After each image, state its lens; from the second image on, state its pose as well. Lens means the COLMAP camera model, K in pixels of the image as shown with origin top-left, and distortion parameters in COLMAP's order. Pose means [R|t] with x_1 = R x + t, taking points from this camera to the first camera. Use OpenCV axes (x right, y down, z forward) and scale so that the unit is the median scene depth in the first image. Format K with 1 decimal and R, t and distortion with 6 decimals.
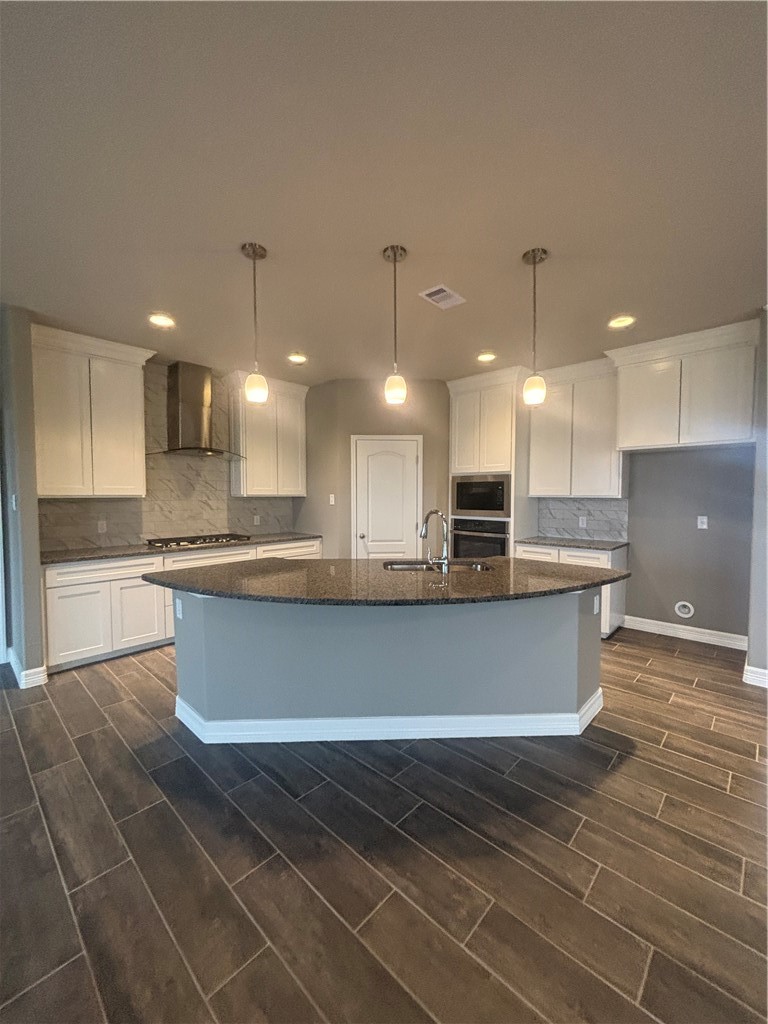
lens RADIAL K [[413.8, 0, 376.1], [0, 413.8, 511.8], [0, 0, 1]] dist [0.005544, -0.001326]
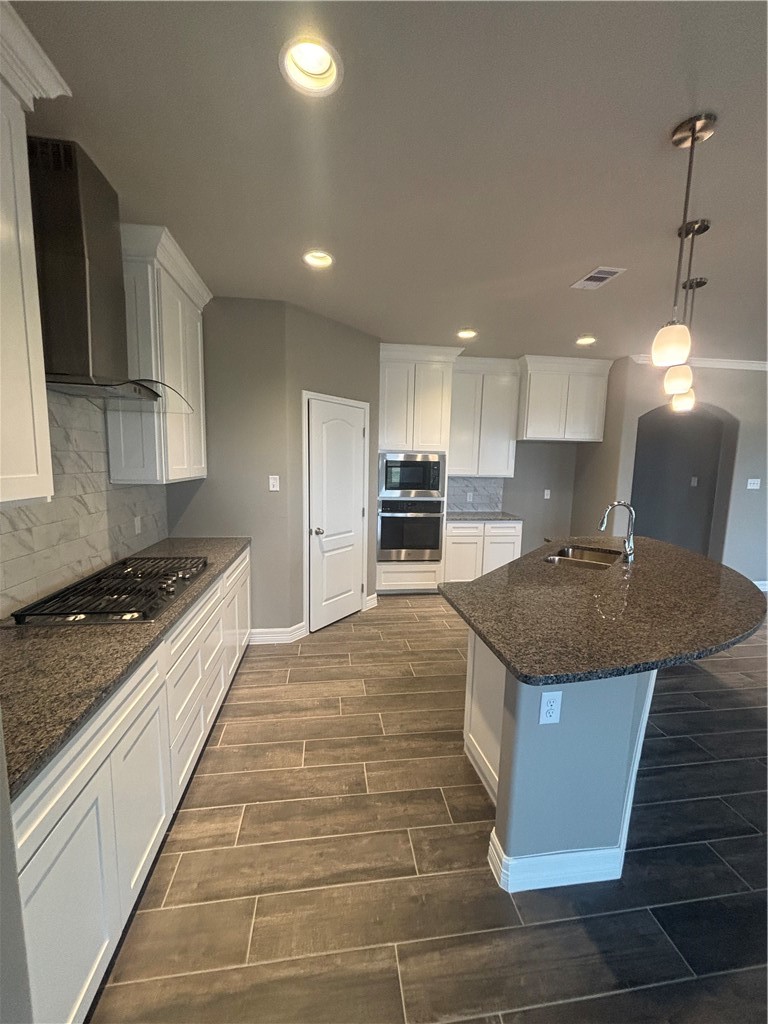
lens RADIAL K [[413.8, 0, 383.4], [0, 413.8, 513.2], [0, 0, 1]] dist [0.005544, -0.001326]
pose [[0.618136, -0.086084, 0.781343, -0.582903], [0.013995, 0.995033, 0.098555, -0.049411], [-0.785946, -0.049985, 0.616271, 0.478320]]
